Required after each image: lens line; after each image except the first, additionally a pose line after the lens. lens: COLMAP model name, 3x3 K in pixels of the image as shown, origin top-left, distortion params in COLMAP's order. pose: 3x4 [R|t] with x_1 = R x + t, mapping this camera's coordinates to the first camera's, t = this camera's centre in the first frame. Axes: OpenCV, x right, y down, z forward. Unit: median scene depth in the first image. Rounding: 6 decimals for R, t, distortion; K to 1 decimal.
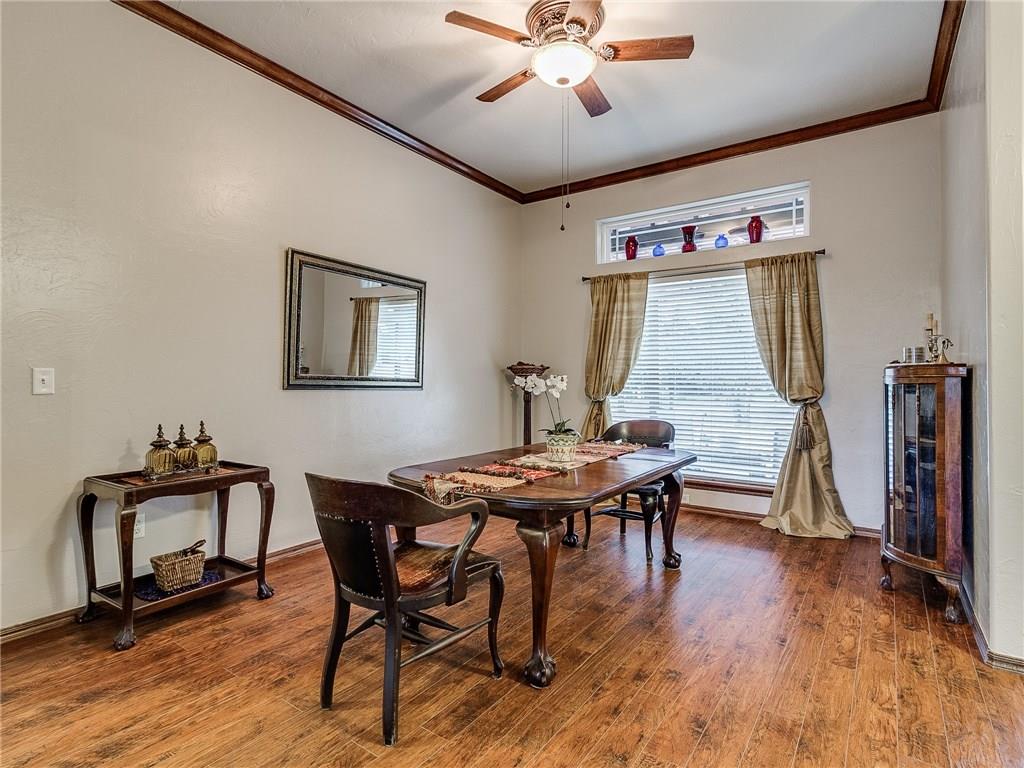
lens RADIAL K [[534.7, 0, 507.6], [0, 534.7, 380.5], [0, 0, 1]] dist [0.001065, 0.000281]
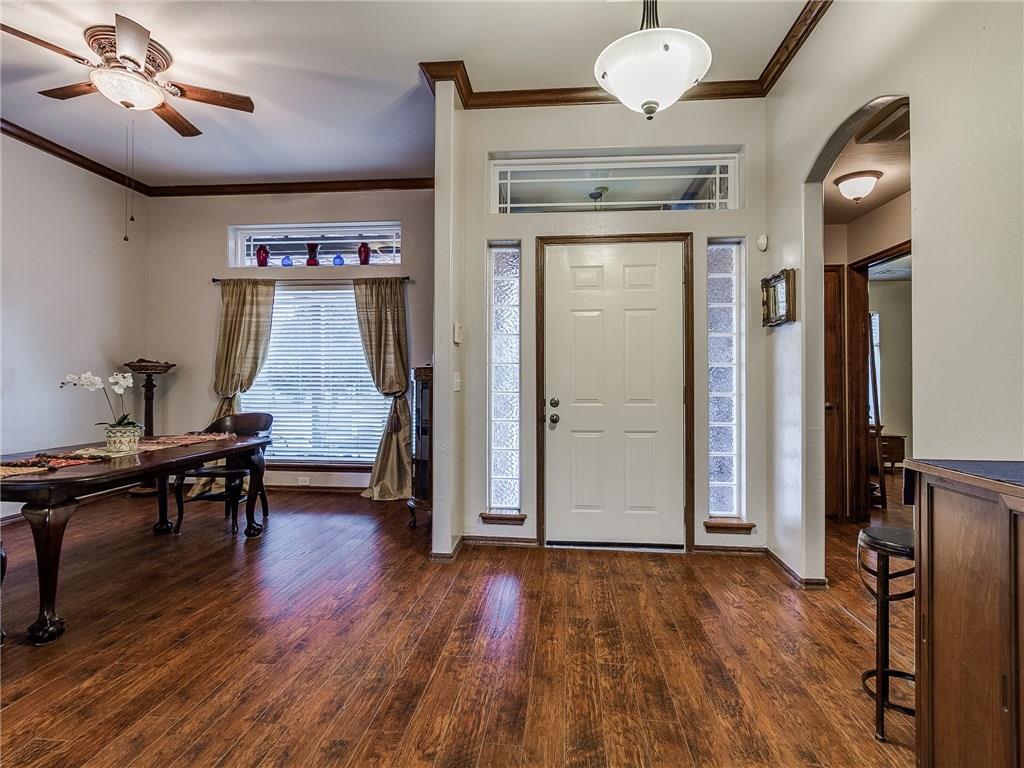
lens RADIAL K [[533.5, 0, 514.5], [0, 533.5, 377.6], [0, 0, 1]] dist [0.003685, 0.001211]
pose [[0.871545, 0.001198, 0.490315, 0.154348], [-0.000794, 0.999999, -0.001033, -0.000020], [-0.490316, 0.000511, 0.871545, -0.205970]]
